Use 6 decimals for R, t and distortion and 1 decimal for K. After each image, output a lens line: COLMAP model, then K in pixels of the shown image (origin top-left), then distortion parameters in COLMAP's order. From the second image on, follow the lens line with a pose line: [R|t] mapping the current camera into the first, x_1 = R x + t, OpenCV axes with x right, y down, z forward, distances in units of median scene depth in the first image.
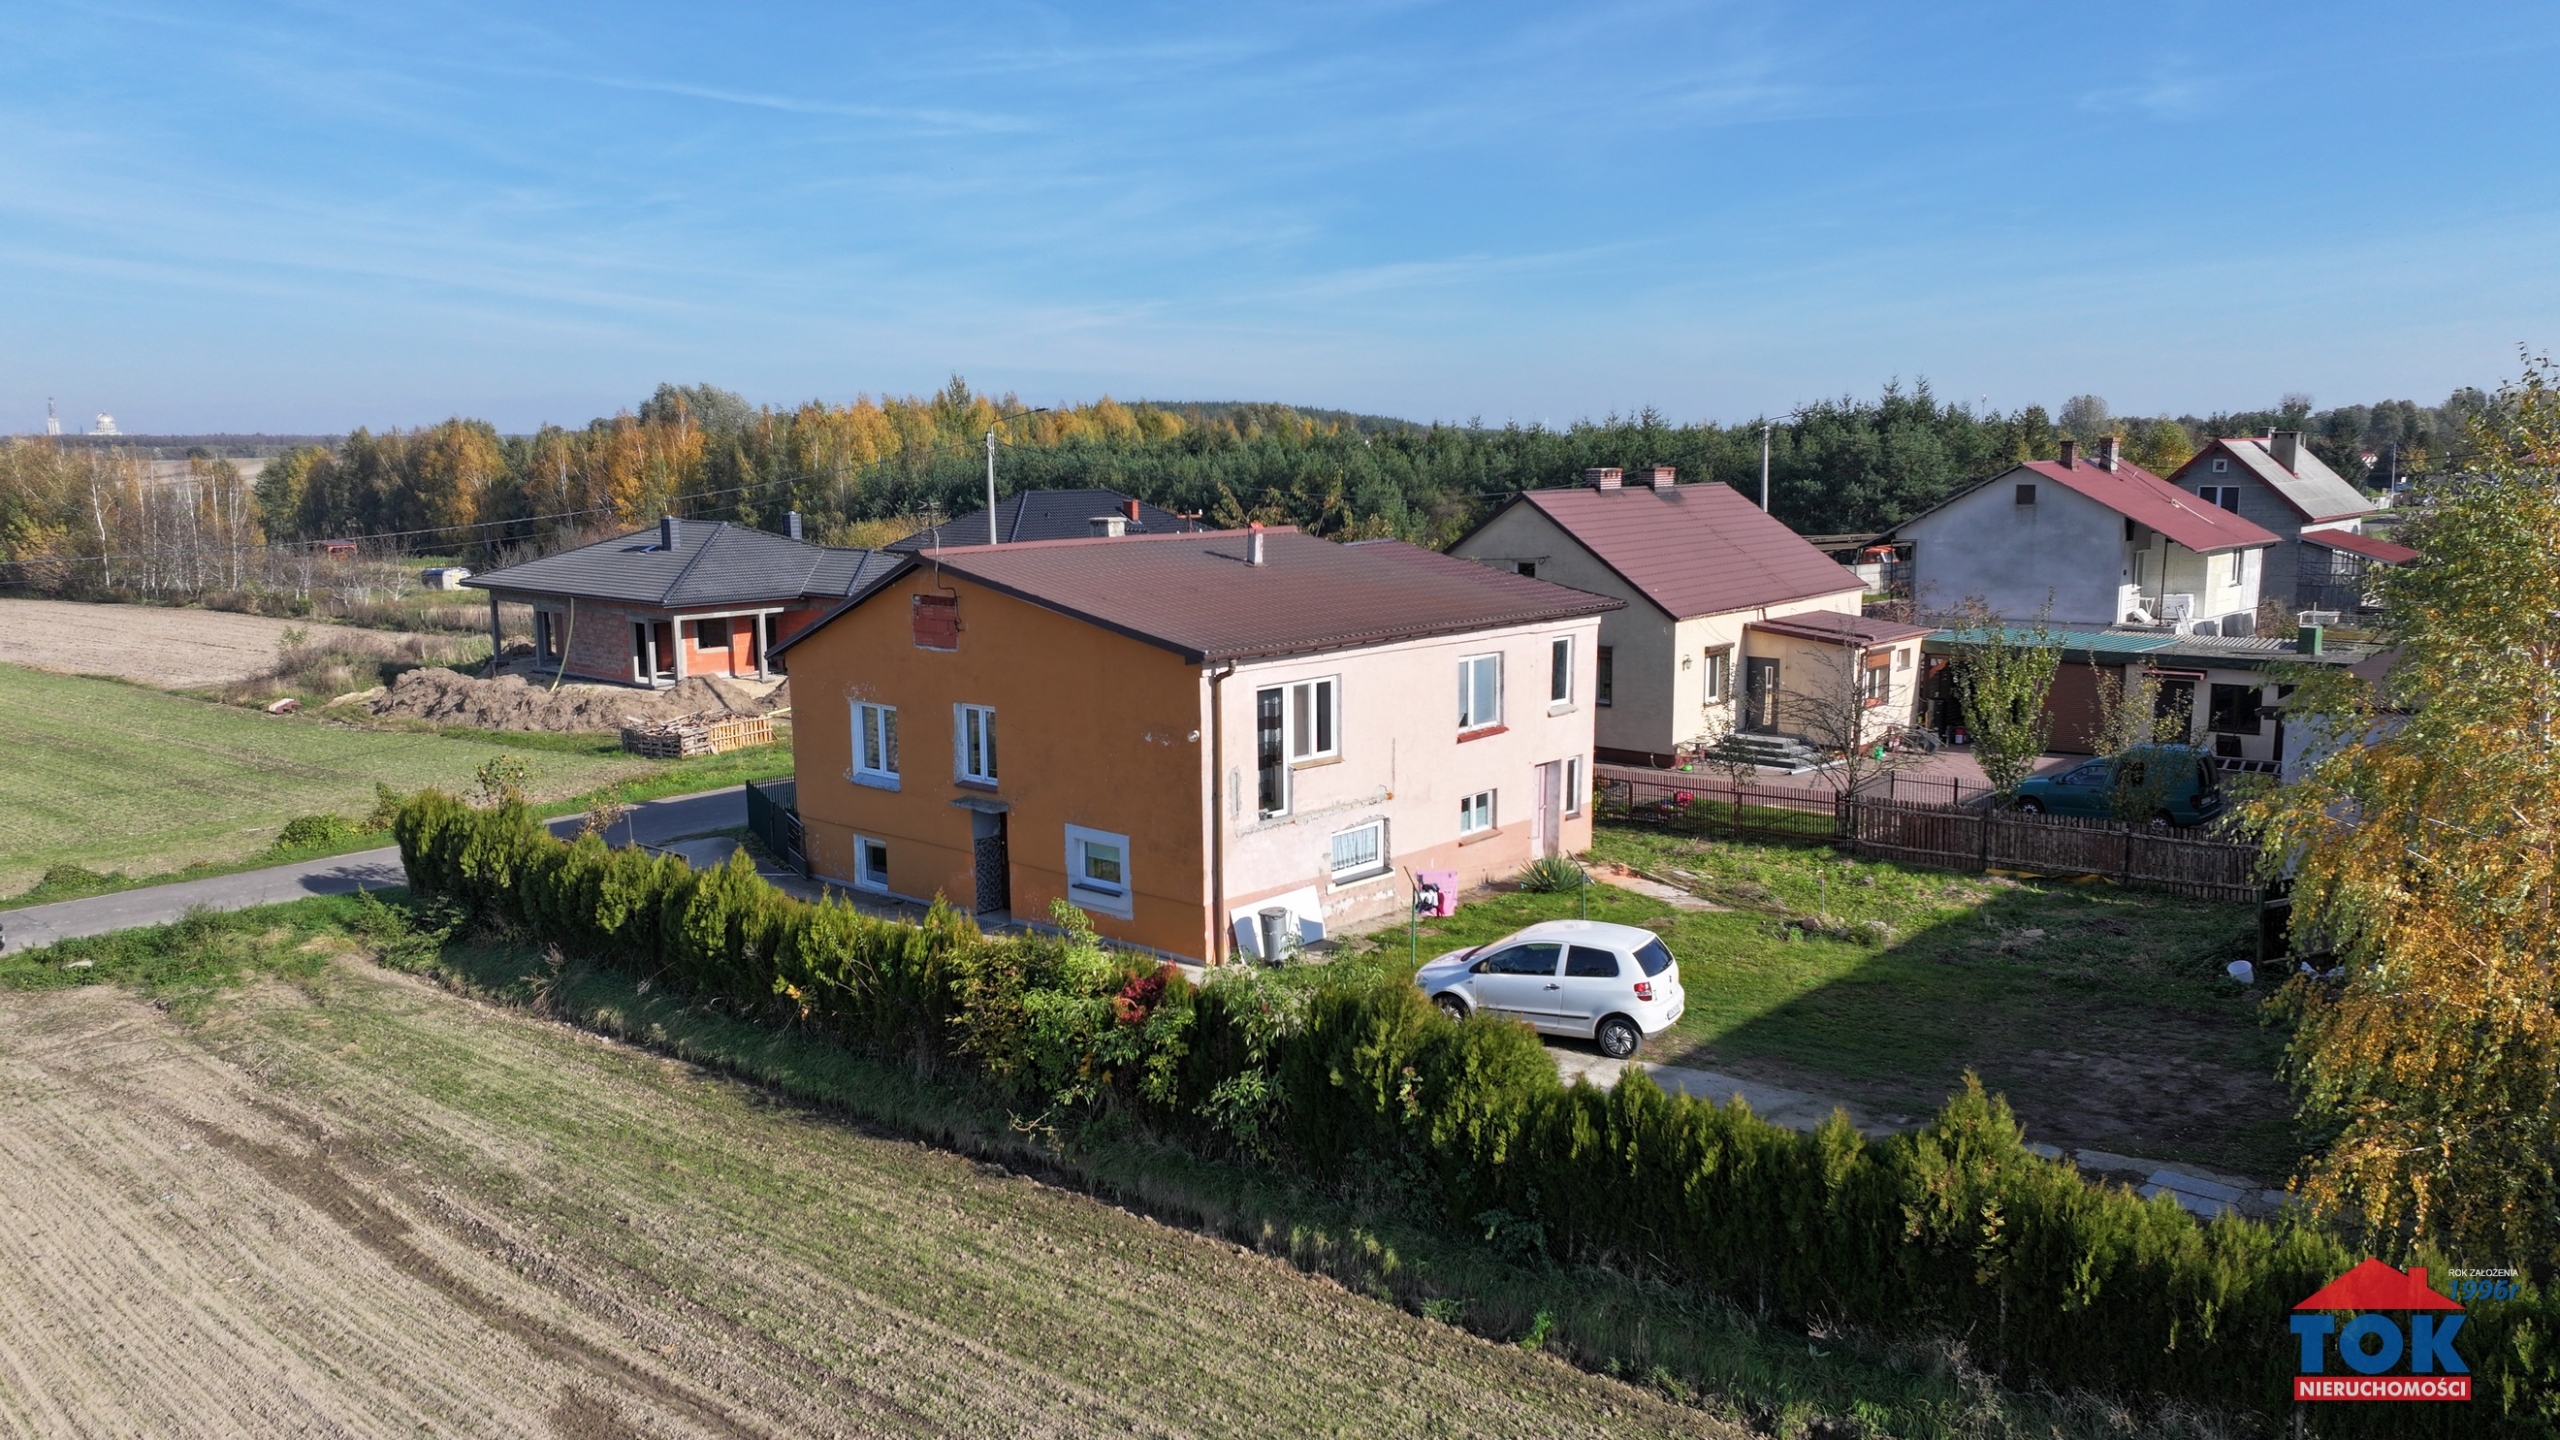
lens RADIAL K [[1796.4, 0, 1281.8], [0, 1796.4, 729.5], [0, 0, 1]] dist [0.006583, 0.006376]
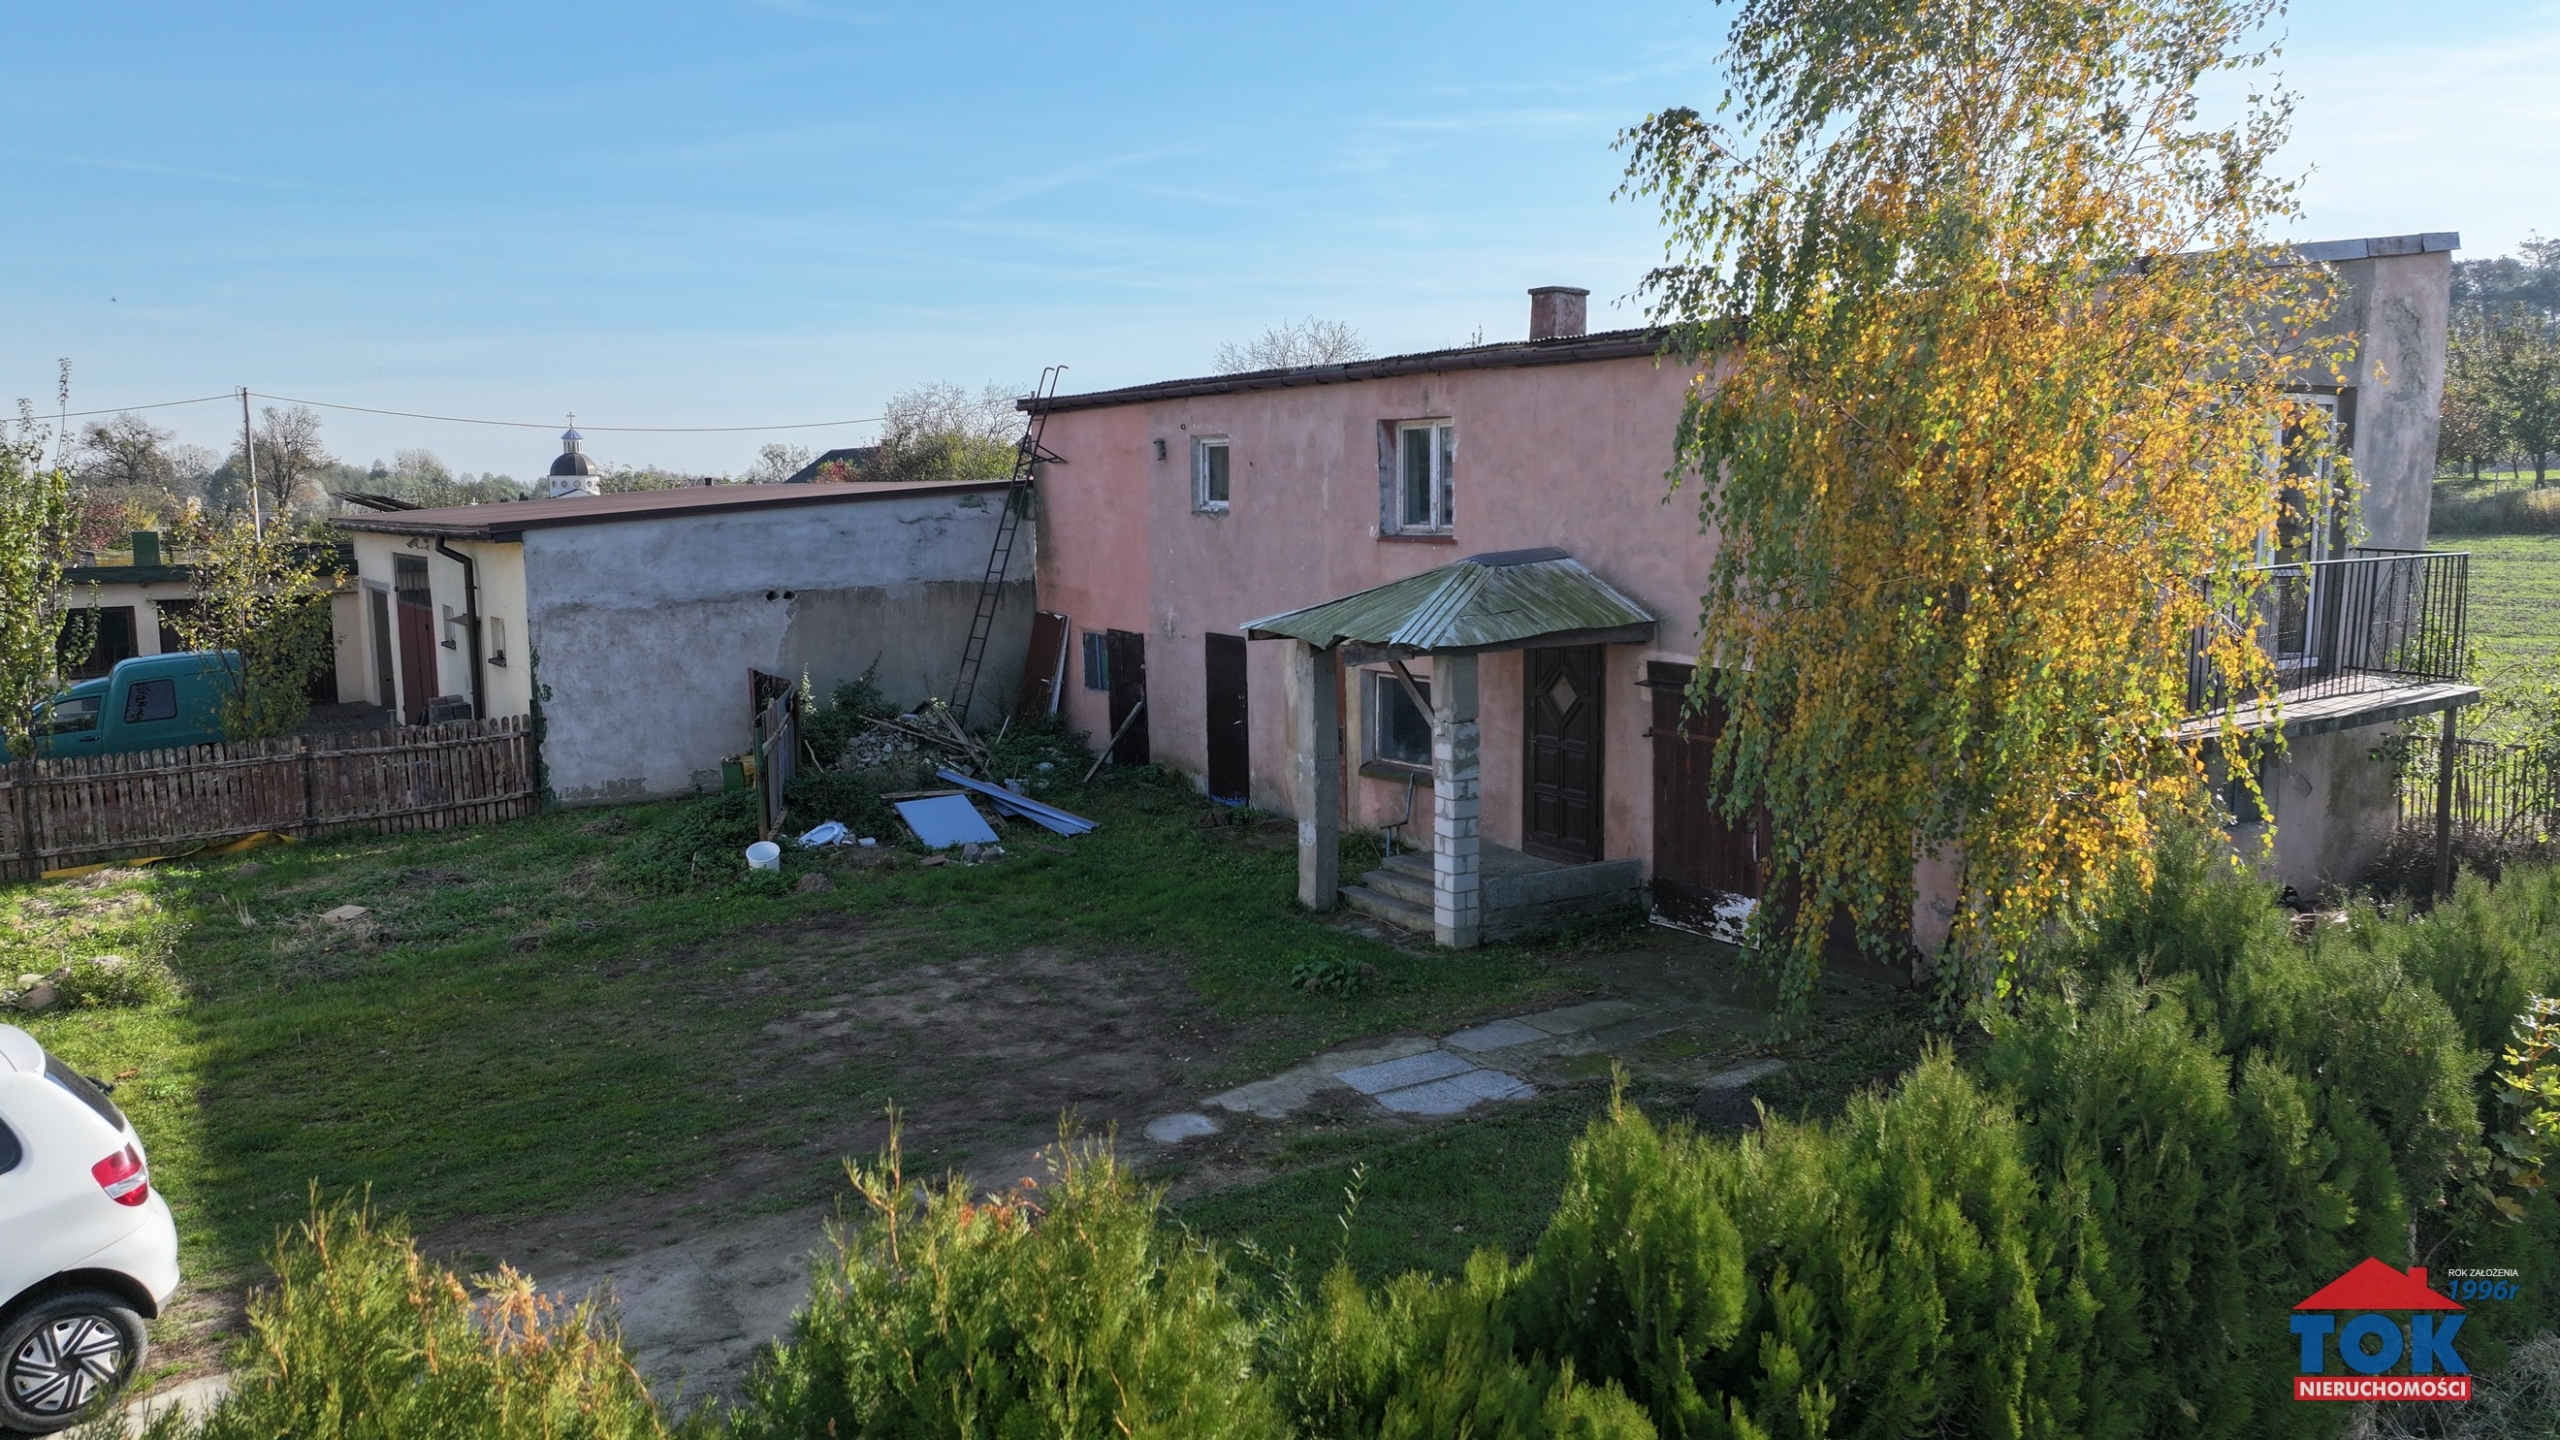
lens RADIAL K [[1796.4, 0, 1278.9], [0, 1796.4, 720.5], [0, 0, 1]] dist [0.006583, 0.006376]
pose [[0.262250, -0.112875, 0.958376, -0.030432], [0.158884, 0.984632, 0.072490, 0.054107], [-0.951830, 0.133260, 0.276154, 0.508229]]
